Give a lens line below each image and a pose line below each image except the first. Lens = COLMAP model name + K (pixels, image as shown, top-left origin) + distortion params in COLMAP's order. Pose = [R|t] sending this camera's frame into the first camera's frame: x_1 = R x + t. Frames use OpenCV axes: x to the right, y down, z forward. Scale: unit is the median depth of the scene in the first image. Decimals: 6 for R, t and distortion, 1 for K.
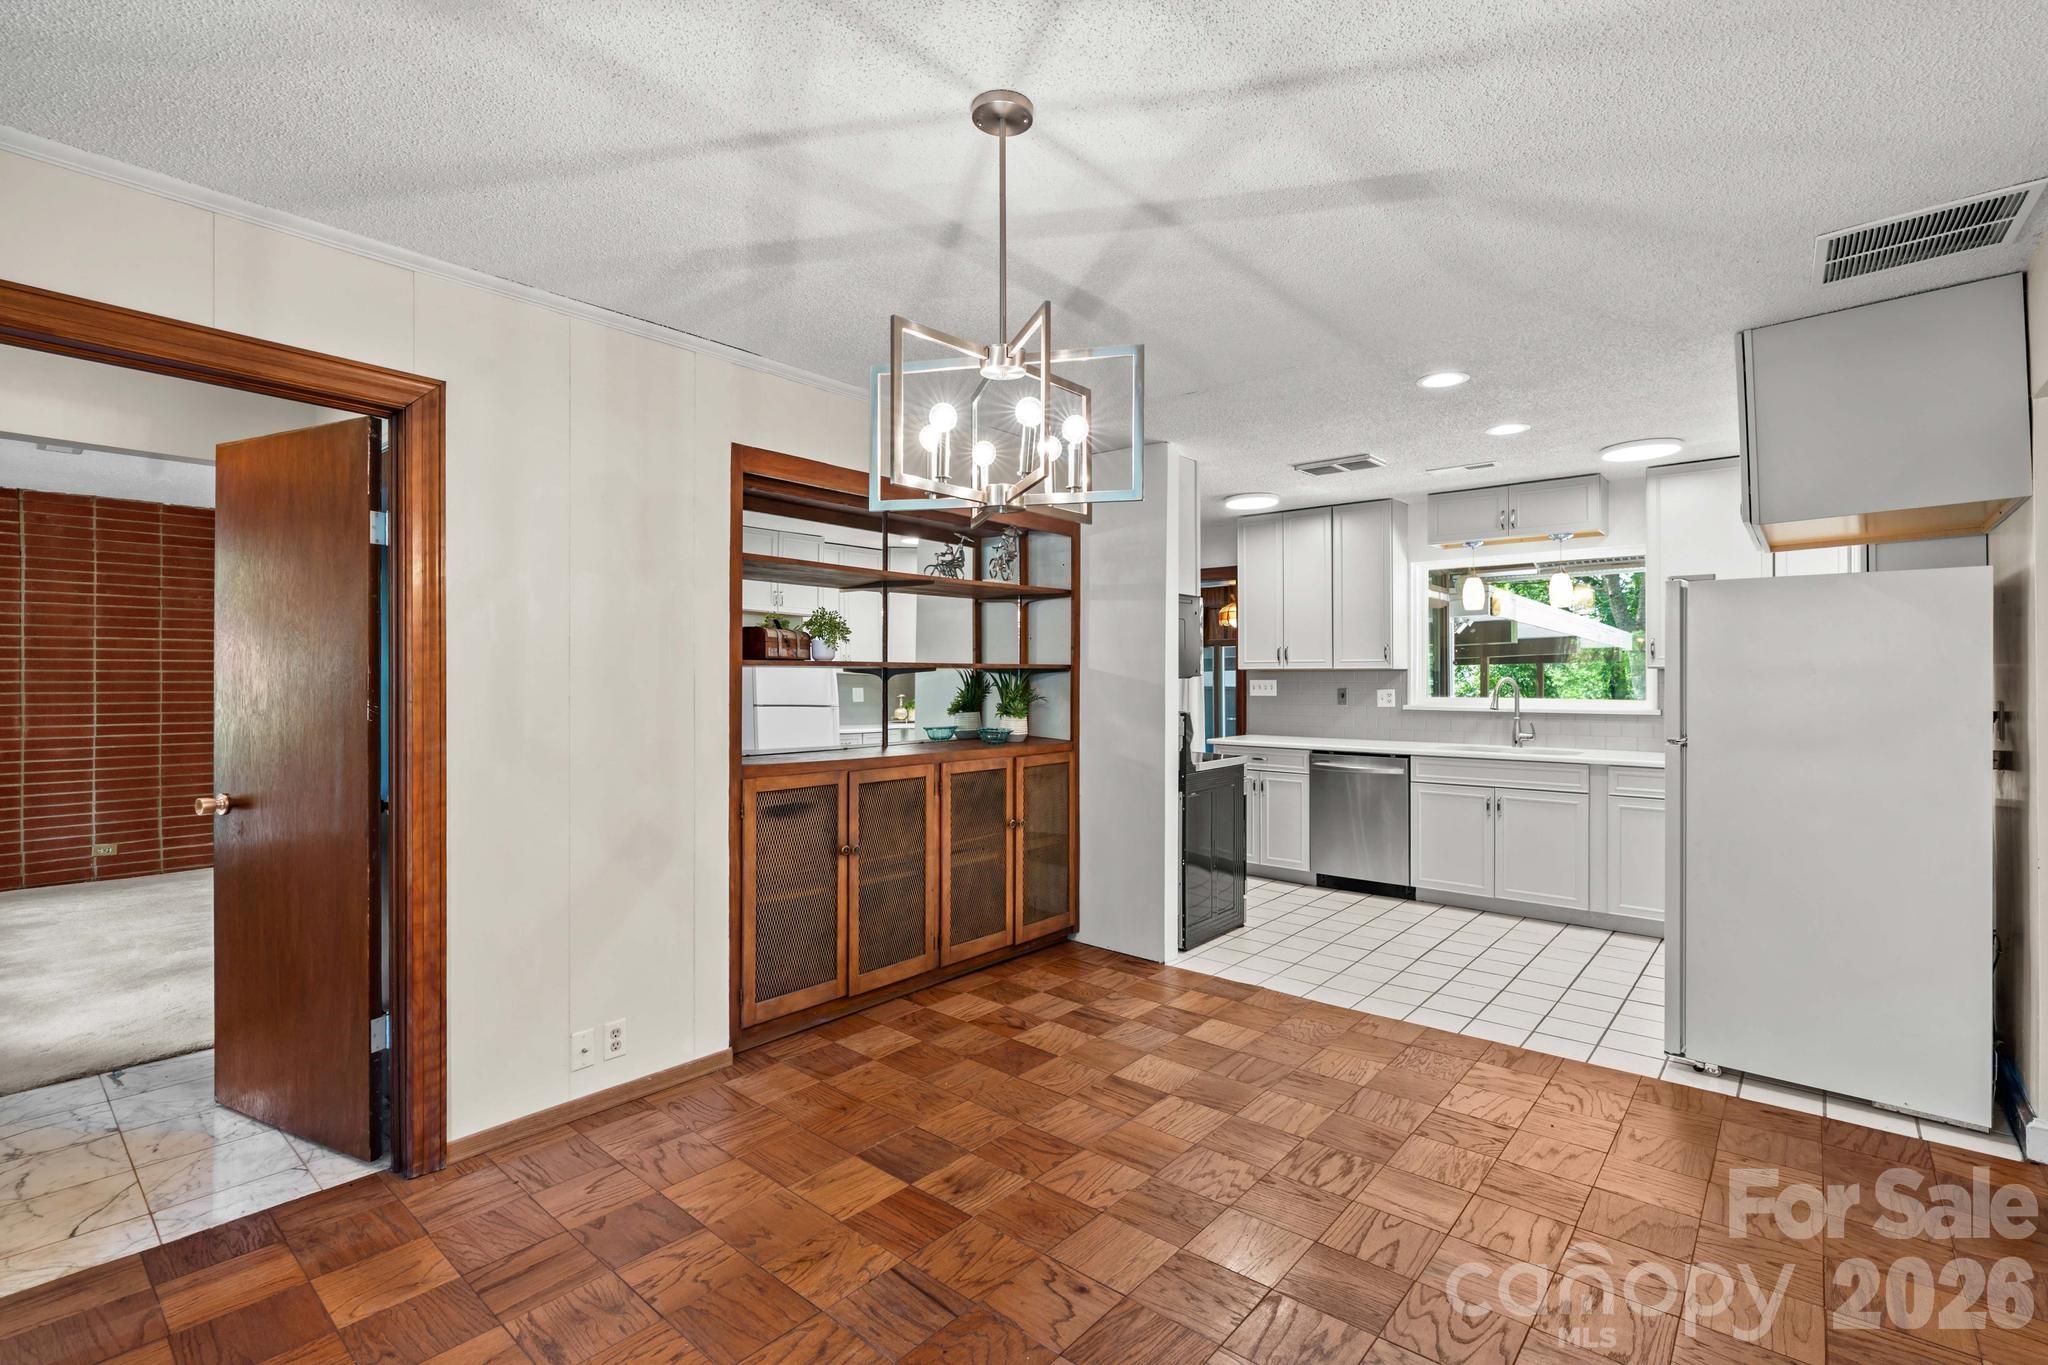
lens RADIAL K [[939.7, 0, 1012.6], [0, 939.7, 674.1], [0, 0, 1]] dist [0.004909, 0.001771]
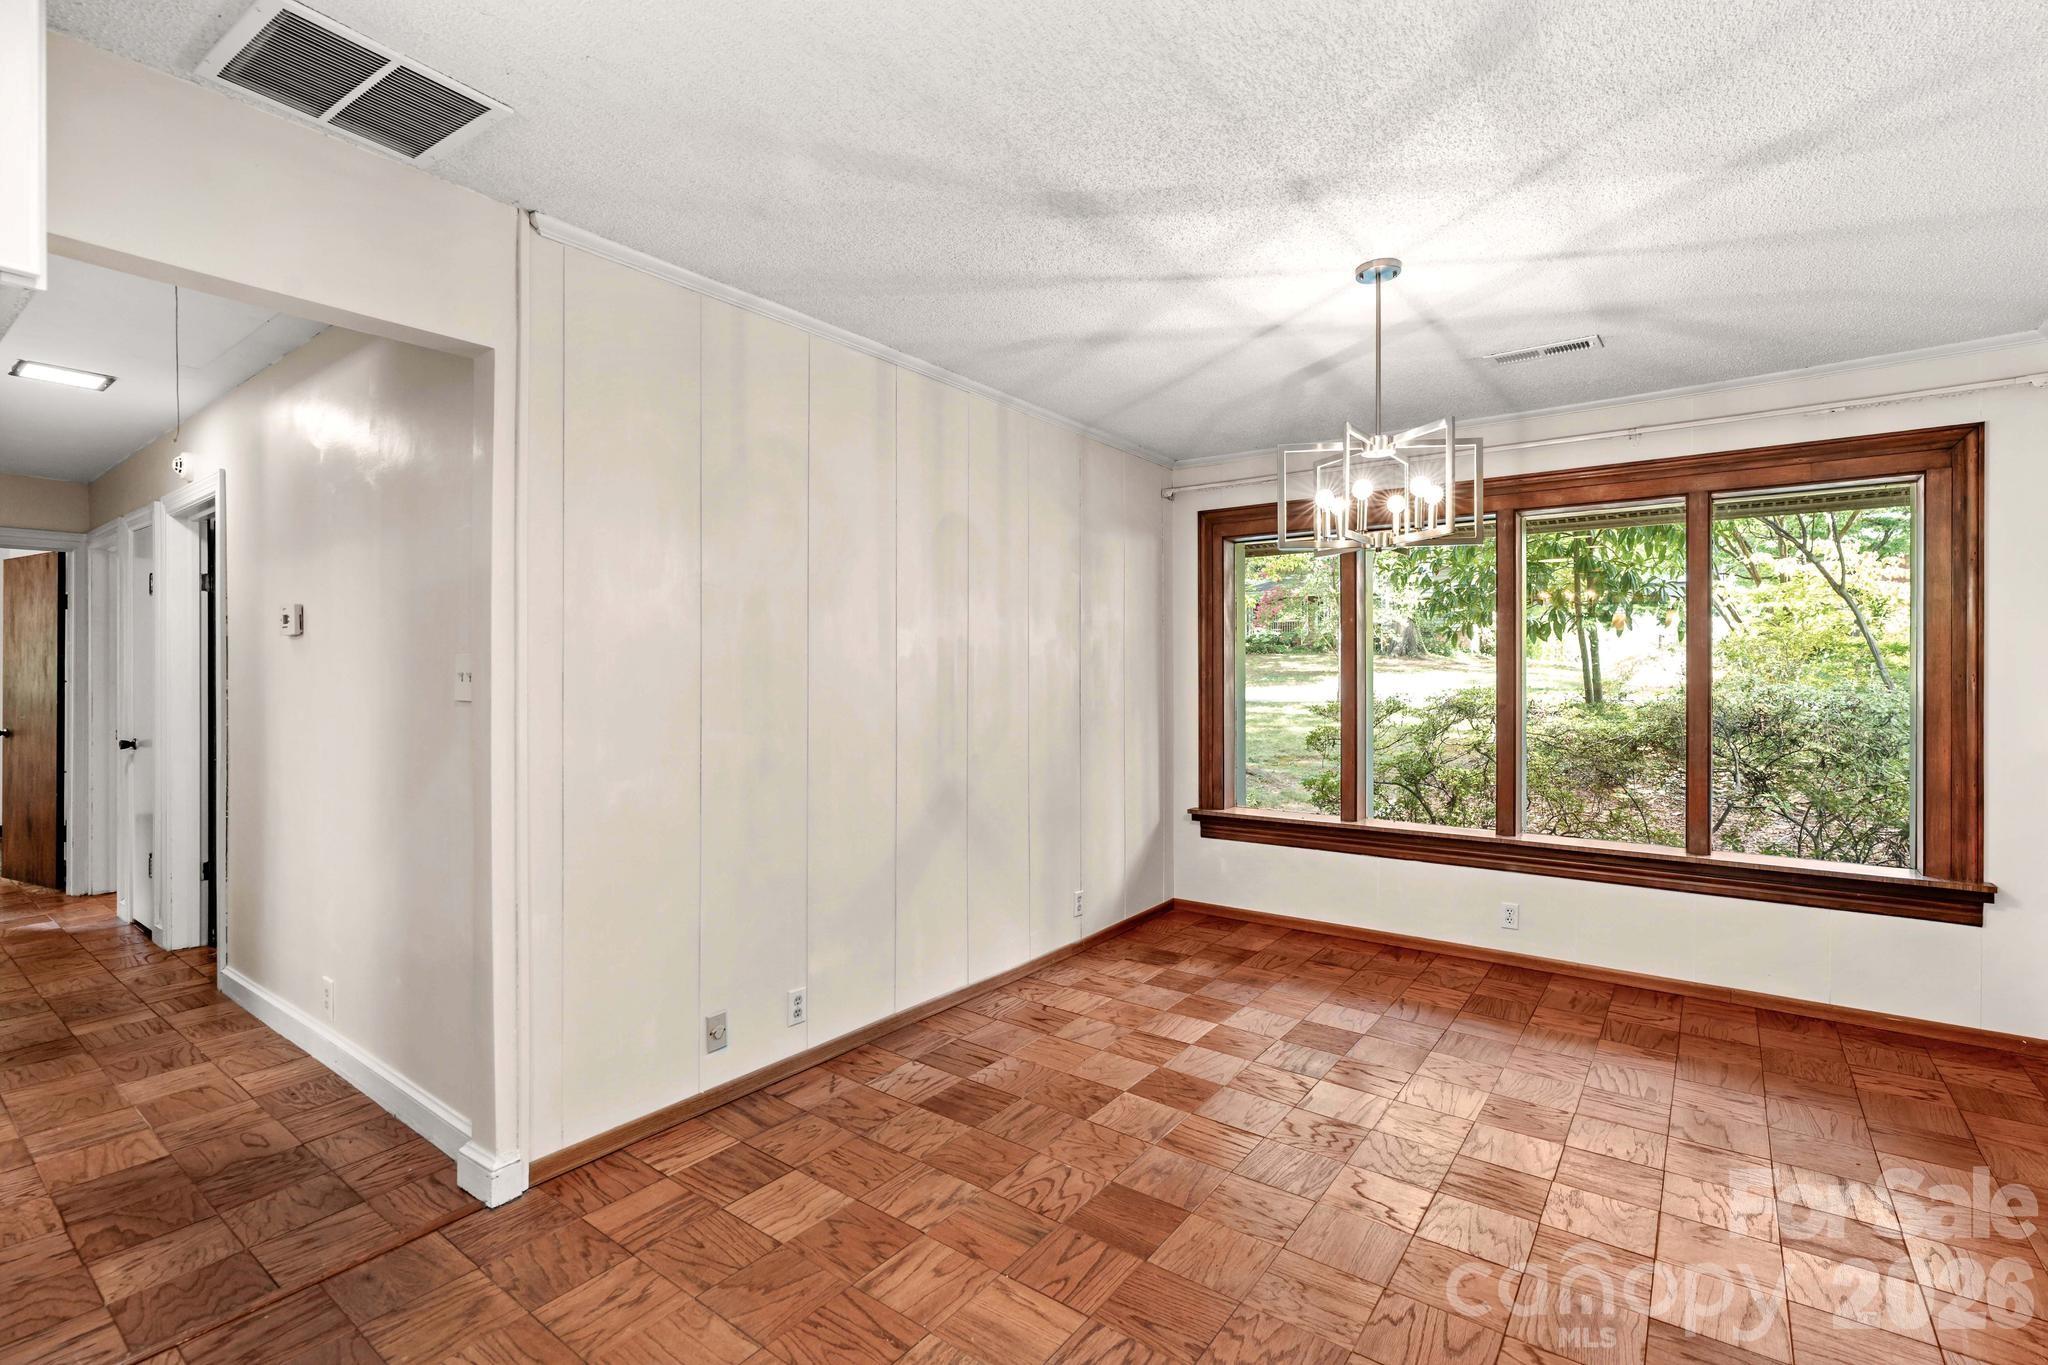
lens RADIAL K [[939.7, 0, 1020.0], [0, 939.7, 675.8], [0, 0, 1]] dist [0.004909, 0.001771]
pose [[-0.997074, -0.000311, -0.076442, 0.326708], [-0.000108, 0.999996, -0.002667, 0.012504], [0.076442, -0.002651, -0.997070, 1.215925]]
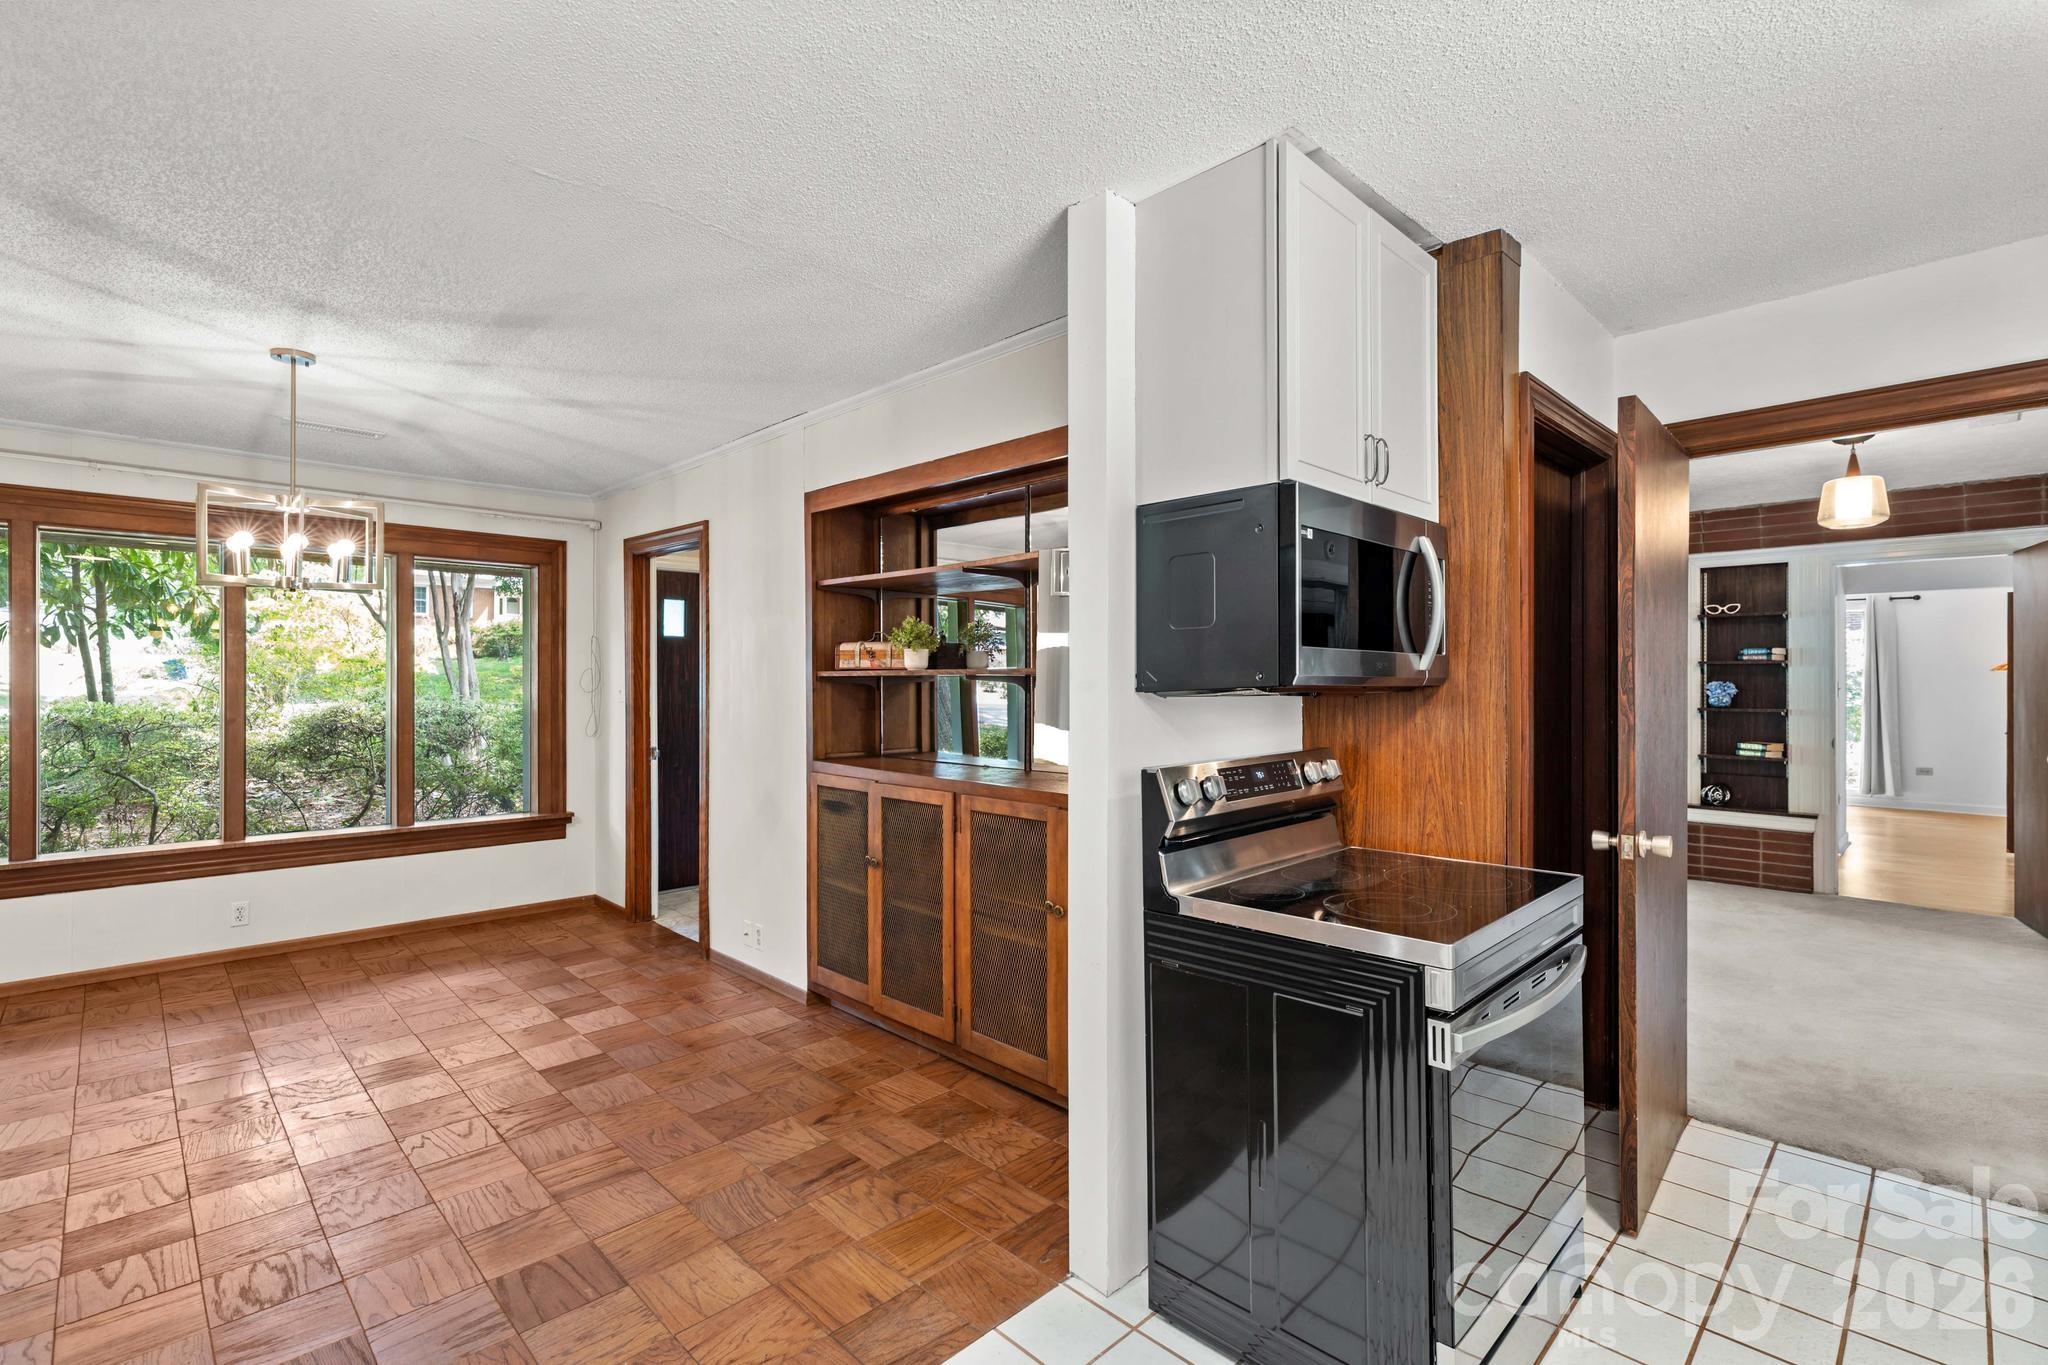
lens RADIAL K [[939.7, 0, 1021.9], [0, 939.7, 678.9], [0, 0, 1]] dist [0.004909, 0.001771]
pose [[-0.086283, -0.003719, -0.996264, 0.804170], [0.004036, 0.999984, -0.004082, 0.000558], [0.996263, -0.004373, -0.086266, 1.254914]]
